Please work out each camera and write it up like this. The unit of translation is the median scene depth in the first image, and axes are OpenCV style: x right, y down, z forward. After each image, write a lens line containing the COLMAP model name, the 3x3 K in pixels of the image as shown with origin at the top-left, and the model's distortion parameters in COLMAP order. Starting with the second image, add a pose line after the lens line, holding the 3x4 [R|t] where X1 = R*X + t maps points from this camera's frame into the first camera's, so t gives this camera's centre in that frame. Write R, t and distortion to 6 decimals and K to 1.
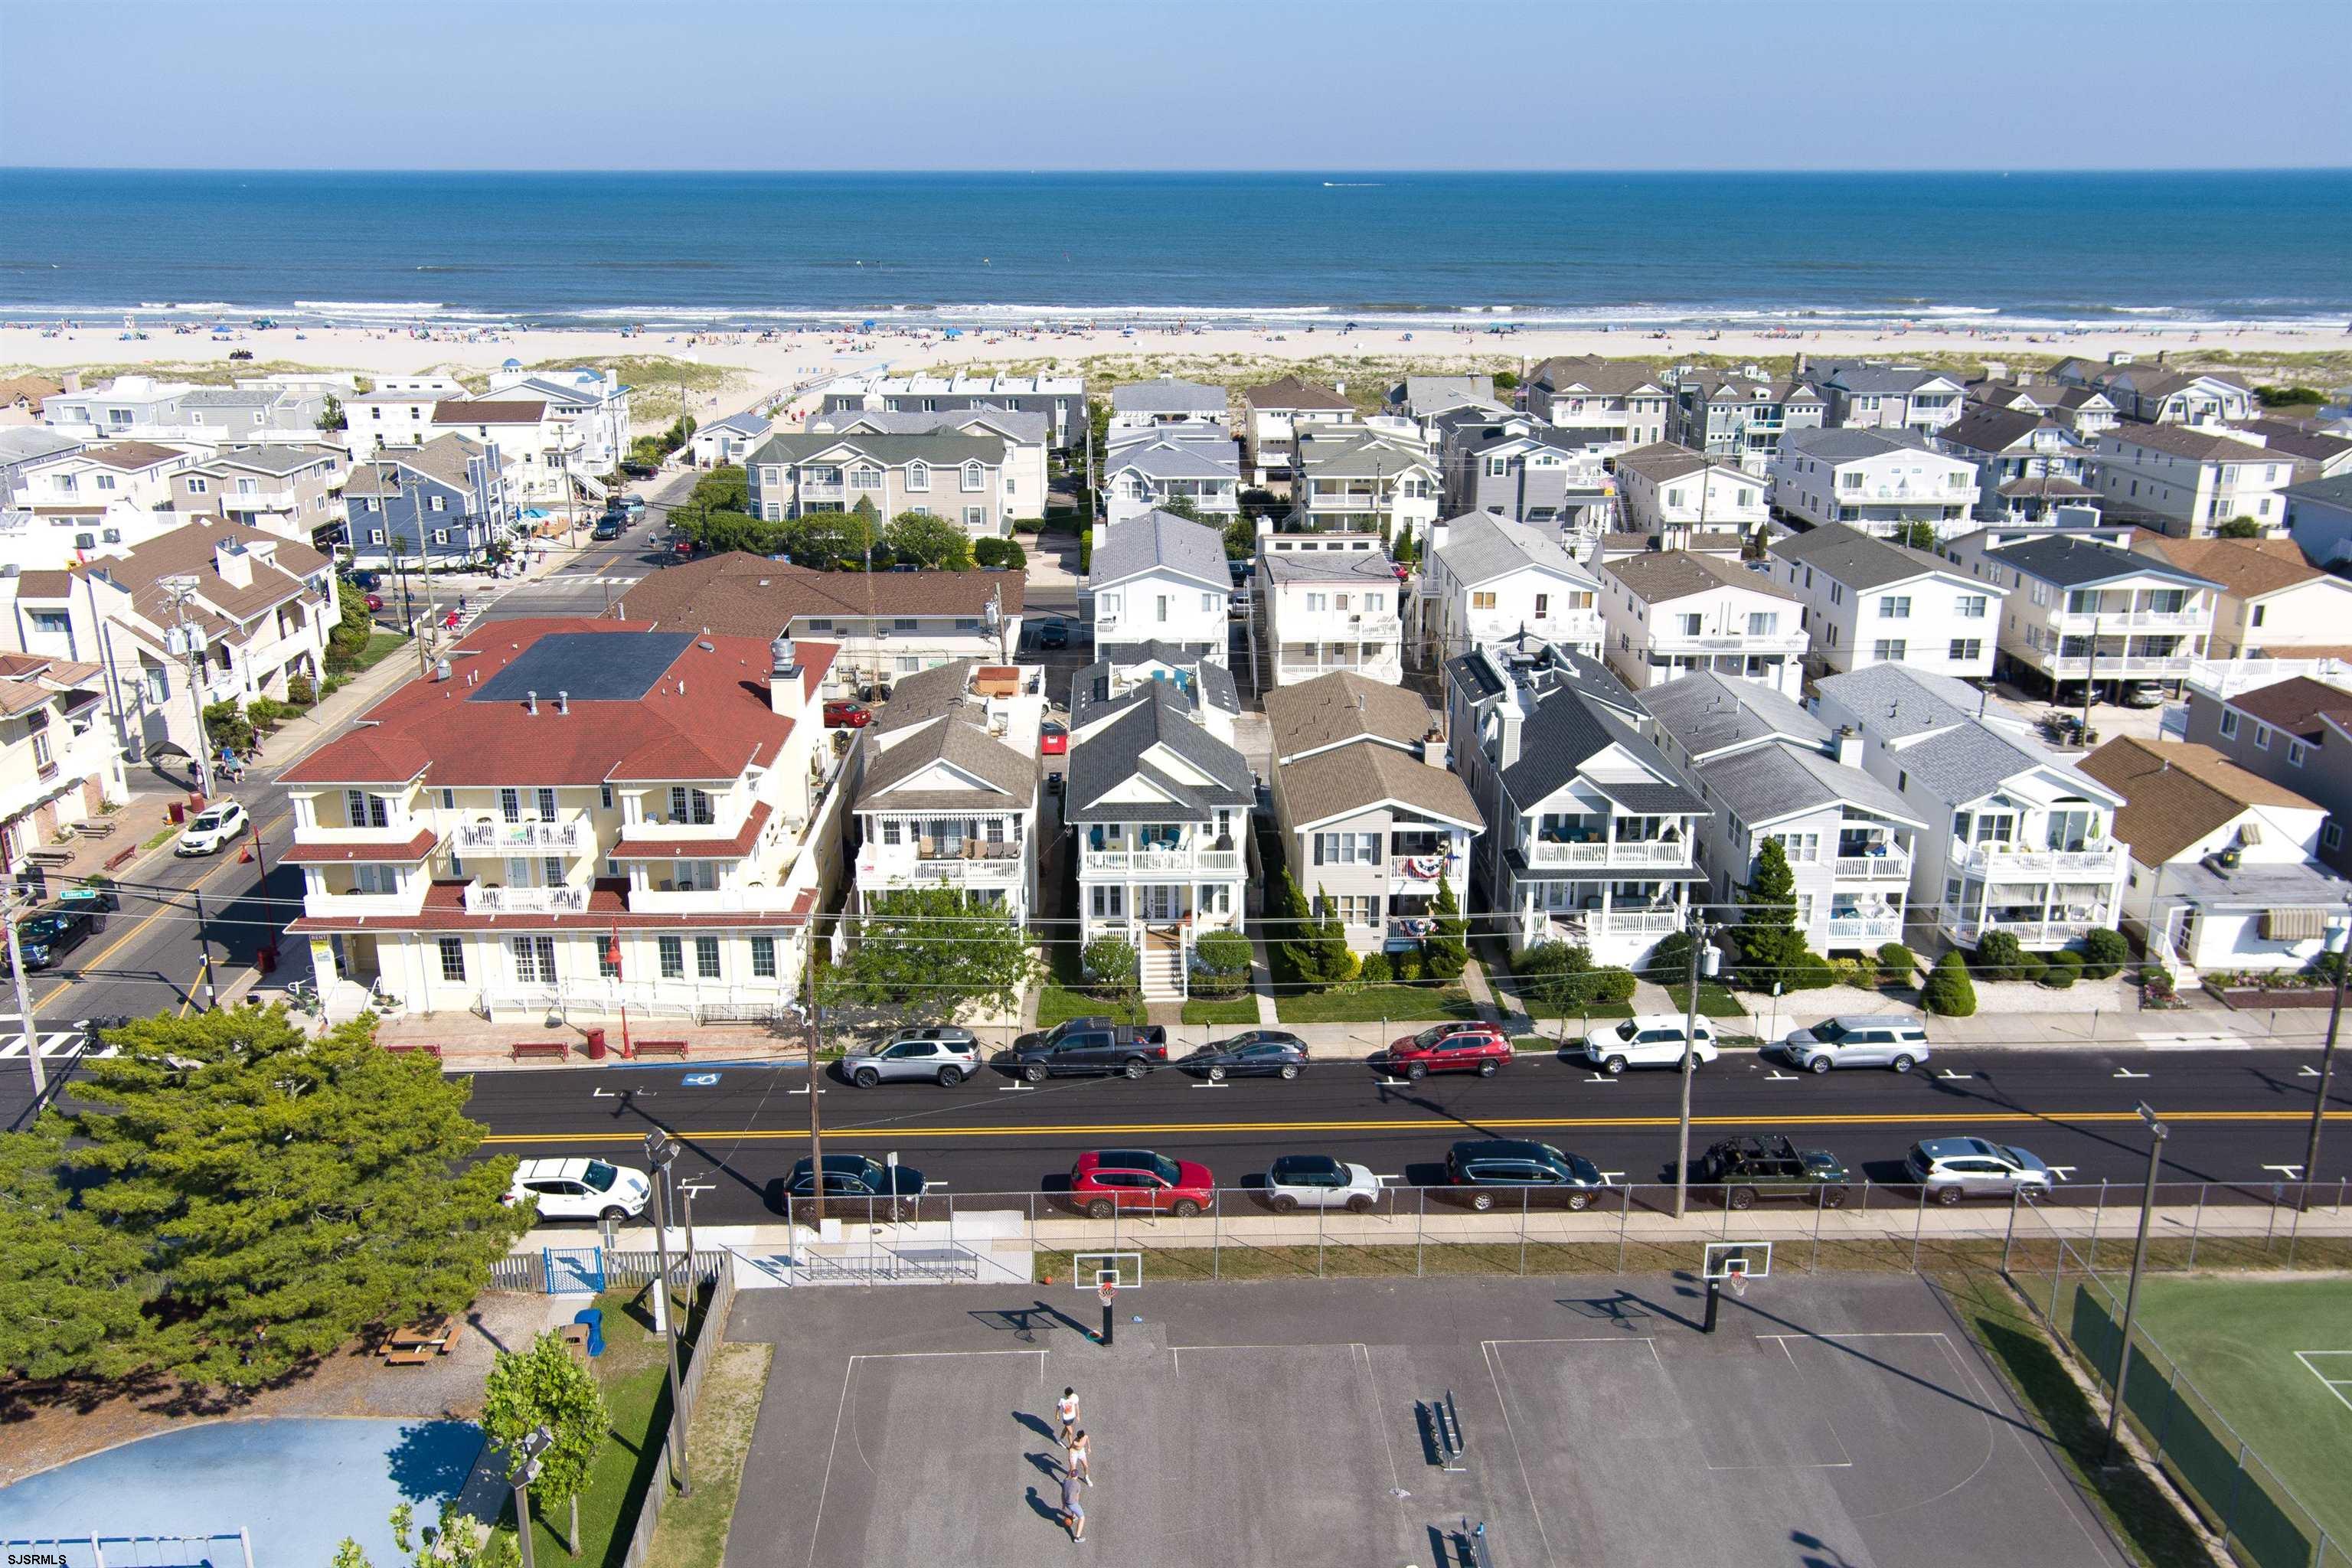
lens RADIAL K [[1880.3, 0, 1176.0], [0, 1880.3, 784.0], [0, 0, 1]] dist [0.021859, -0.016136]
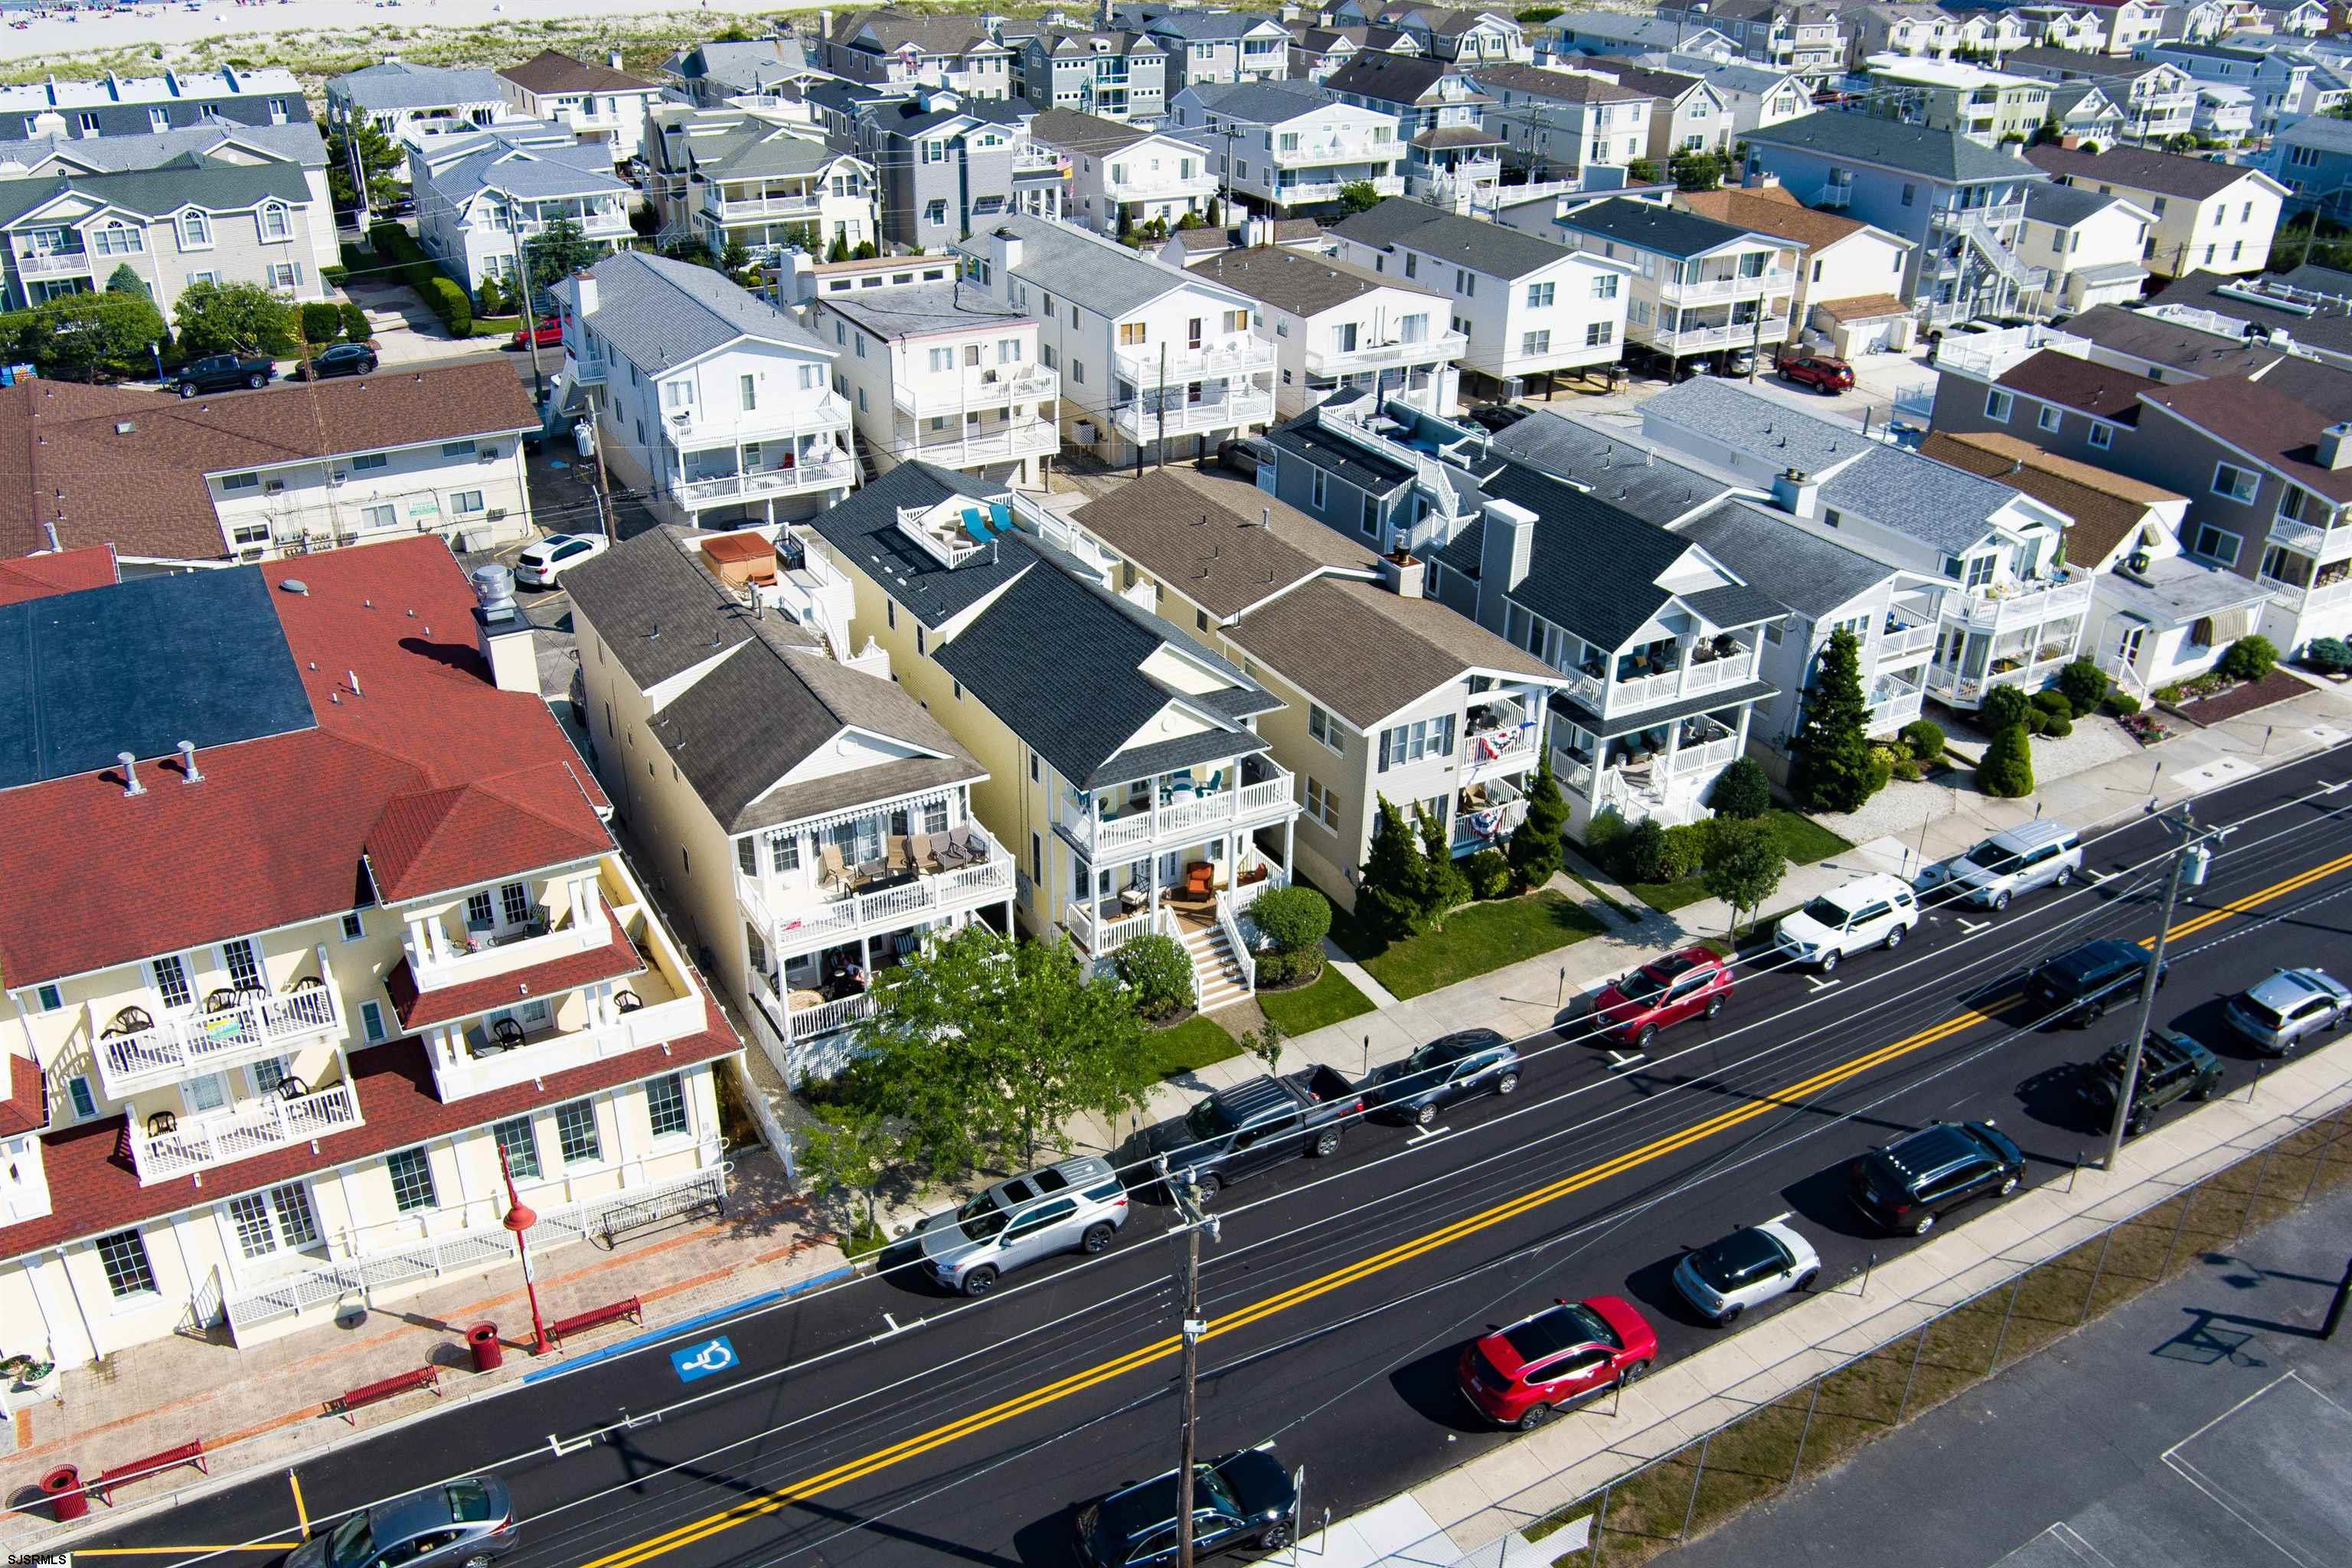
lens RADIAL K [[1887.2, 0, 1176.0], [0, 1887.2, 784.0], [0, 0, 1]] dist [-0.074014, 0.011909]
pose [[0.886431, -0.205130, 0.414923, -0.191411], [0.129477, 0.970538, 0.203204, -0.070941], [-0.444382, -0.126403, 0.886875, 0.252180]]
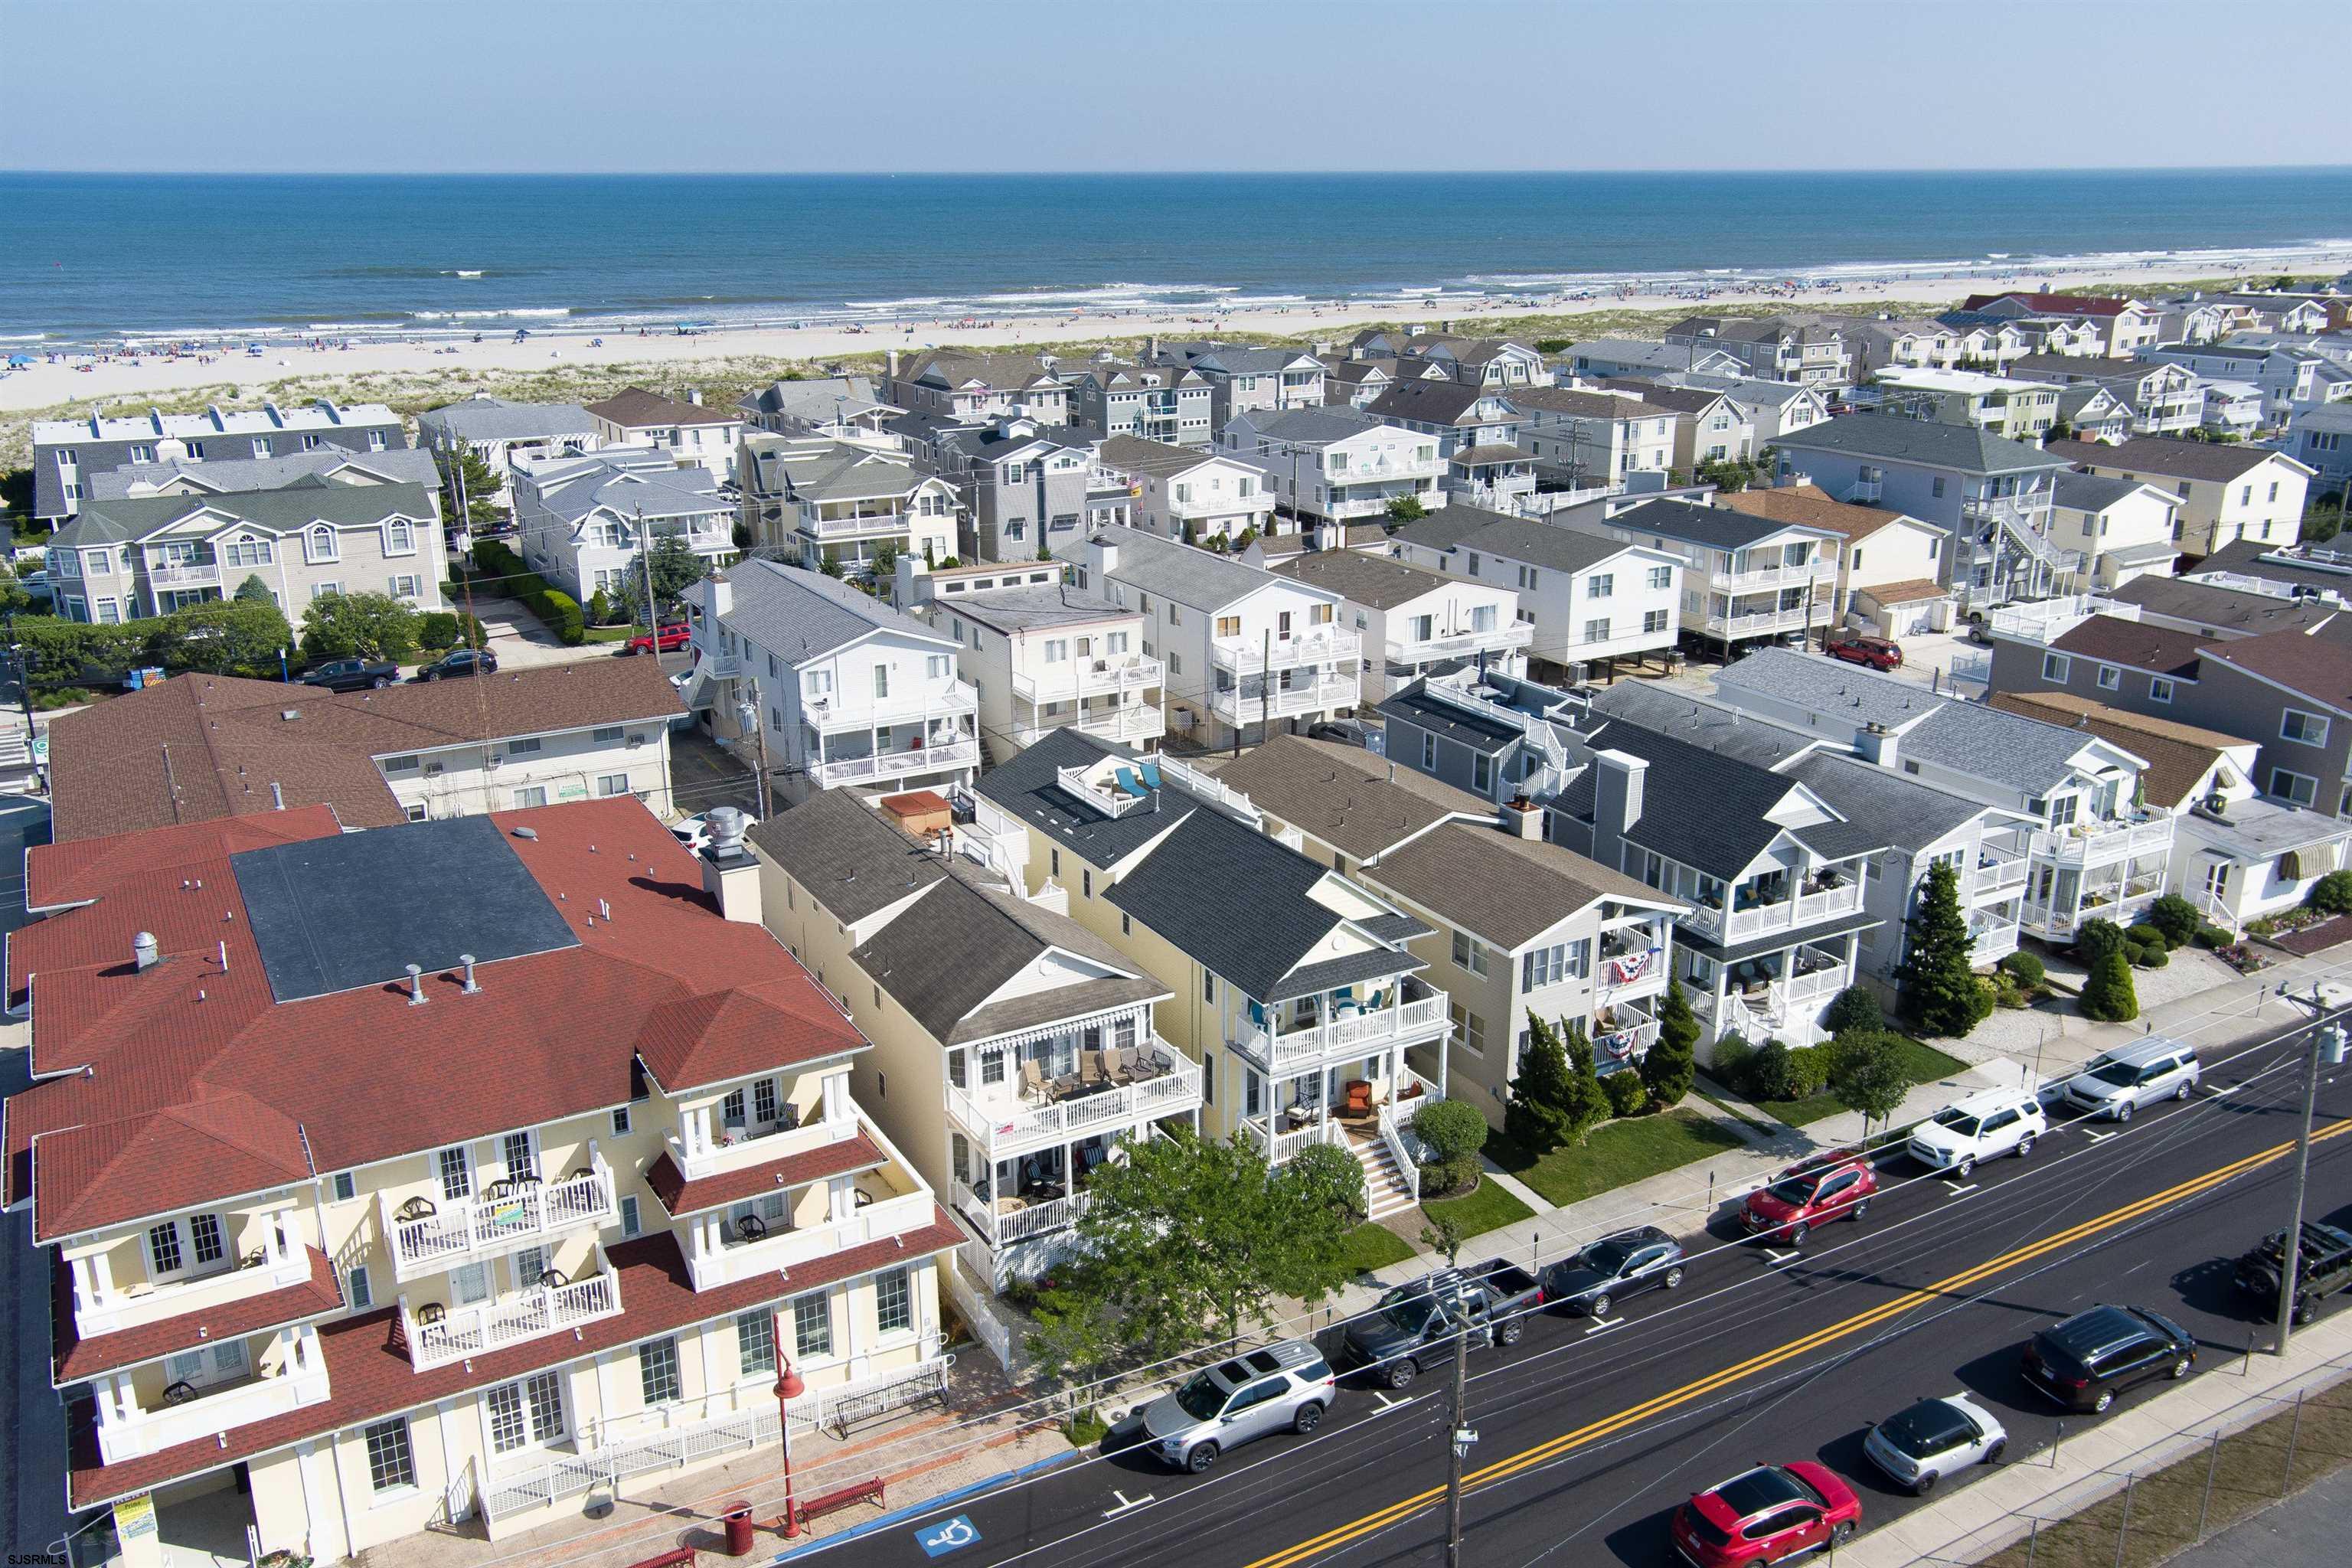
lens RADIAL K [[1880.3, 0, 1176.0], [0, 1880.3, 784.0], [0, 0, 1]] dist [0.021859, -0.016136]
pose [[0.886760, -0.147874, 0.437938, -0.246518], [0.147822, 0.988415, 0.034429, -0.058533], [-0.437955, 0.034207, 0.898346, 0.231459]]
